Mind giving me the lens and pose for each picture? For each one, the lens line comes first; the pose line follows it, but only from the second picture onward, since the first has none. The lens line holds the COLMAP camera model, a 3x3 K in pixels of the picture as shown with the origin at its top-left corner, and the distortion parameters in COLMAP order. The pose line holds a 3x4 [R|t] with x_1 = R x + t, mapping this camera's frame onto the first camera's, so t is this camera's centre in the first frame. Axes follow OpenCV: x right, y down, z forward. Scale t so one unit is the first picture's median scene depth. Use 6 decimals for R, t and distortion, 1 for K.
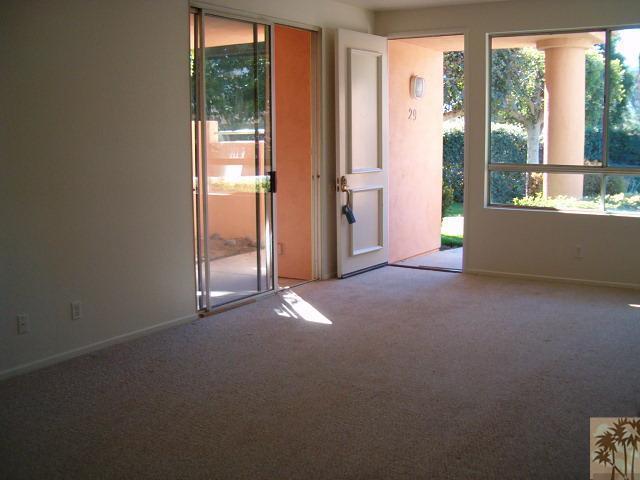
lens RADIAL K [[735.8, 0, 311.3], [0, 735.8, 240.5], [0, 0, 1]] dist [-0.265910, 0.359315]
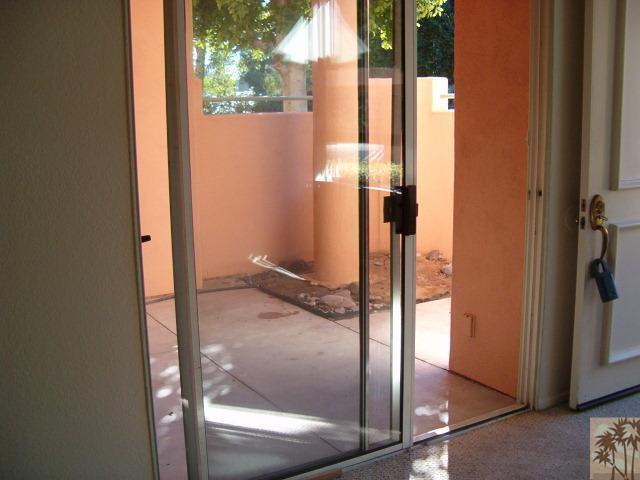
lens RADIAL K [[735.8, 0, 311.3], [0, 735.8, 240.5], [0, 0, 1]] dist [-0.265910, 0.359315]
pose [[0.939504, 0.061903, -0.336897, 0.027747], [-0.045042, 0.997321, 0.057644, -0.076690], [0.339563, -0.038983, 0.939775, 0.536277]]
